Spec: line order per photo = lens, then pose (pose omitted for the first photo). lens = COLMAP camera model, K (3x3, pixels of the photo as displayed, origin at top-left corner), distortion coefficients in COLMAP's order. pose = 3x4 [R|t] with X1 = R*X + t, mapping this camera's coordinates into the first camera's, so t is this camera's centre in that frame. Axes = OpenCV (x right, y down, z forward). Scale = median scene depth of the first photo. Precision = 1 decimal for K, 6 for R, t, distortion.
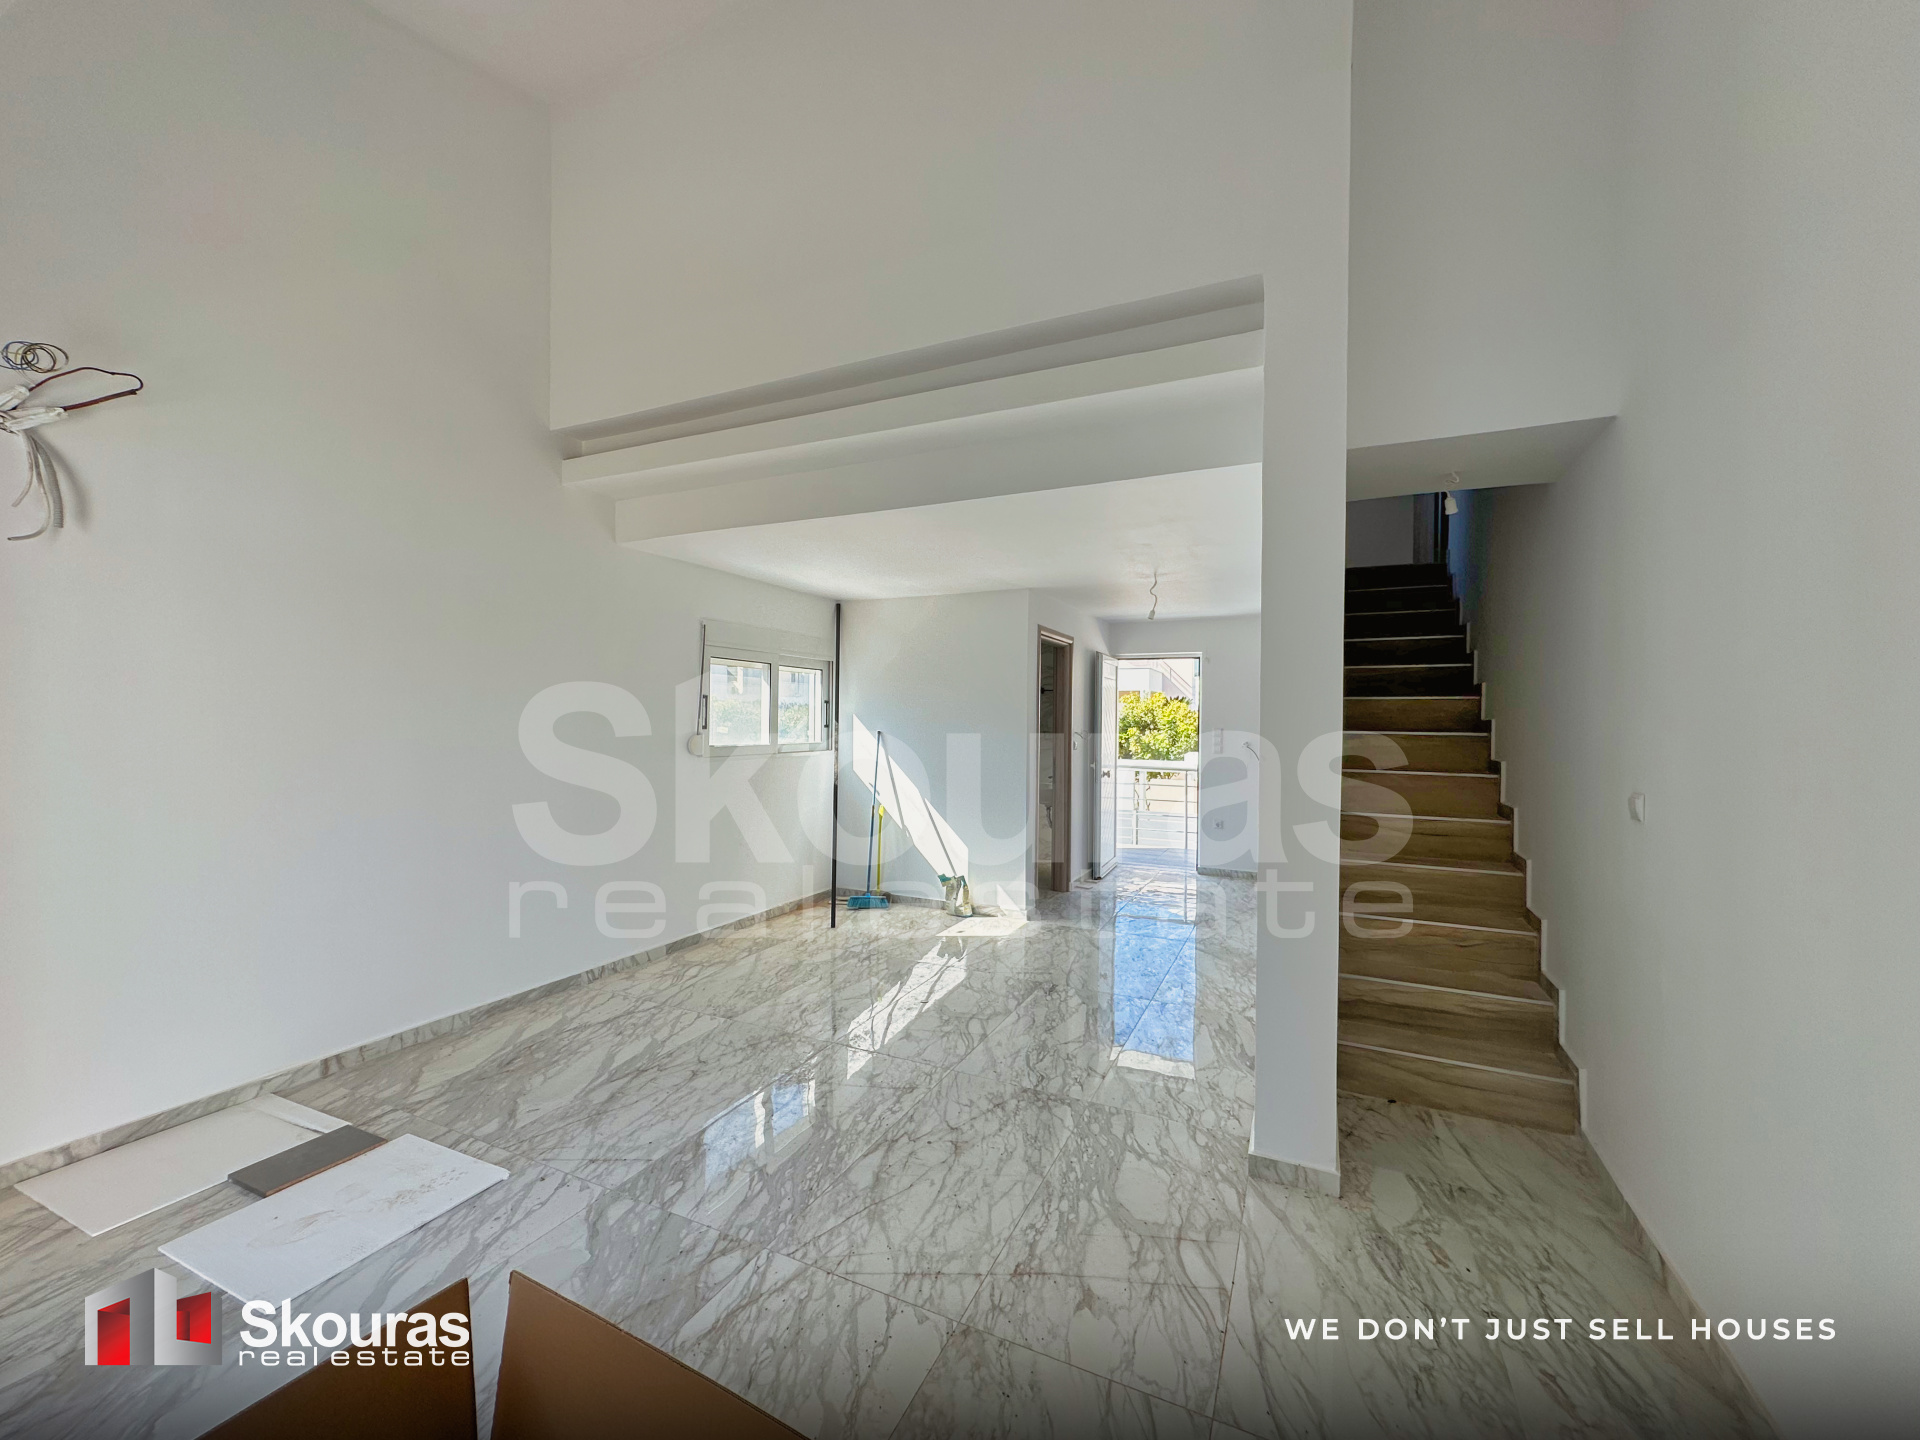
lens RADIAL K [[775.5, 0, 961.2], [0, 775.5, 725.8], [0, 0, 1]] dist [-0.000015, -0.000004]
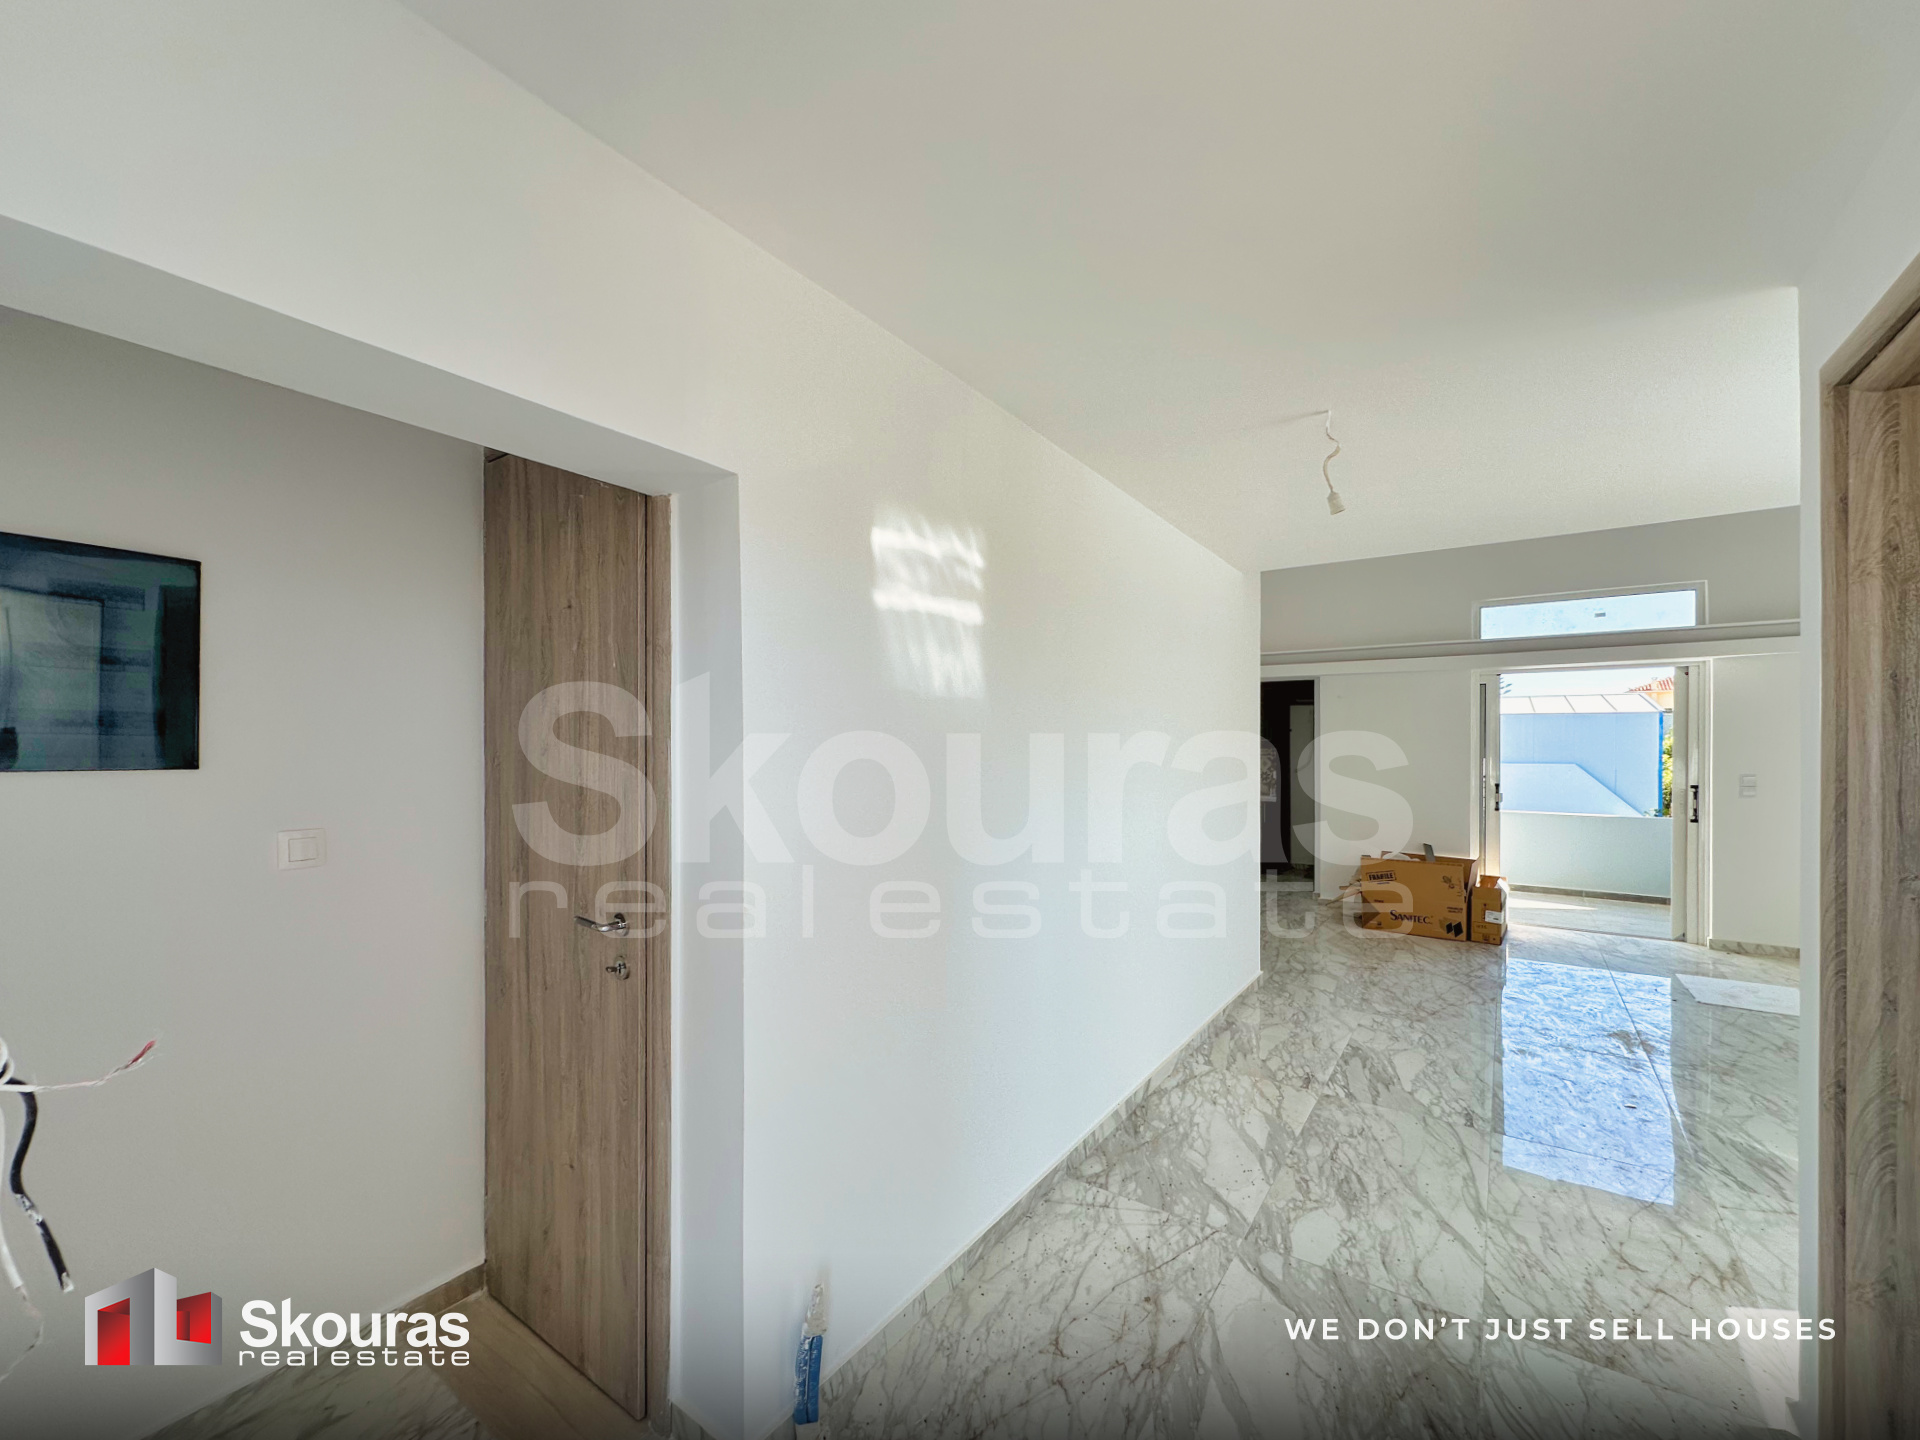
lens RADIAL K [[775.5, 0, 963.7], [0, 775.5, 733.3], [0, 0, 1]] dist [-0.000015, -0.000004]
pose [[-0.985233, -0.003433, 0.171183, -0.050004], [-0.004410, 0.999976, -0.005326, -0.017636], [-0.171161, -0.006002, -0.985225, 2.036314]]
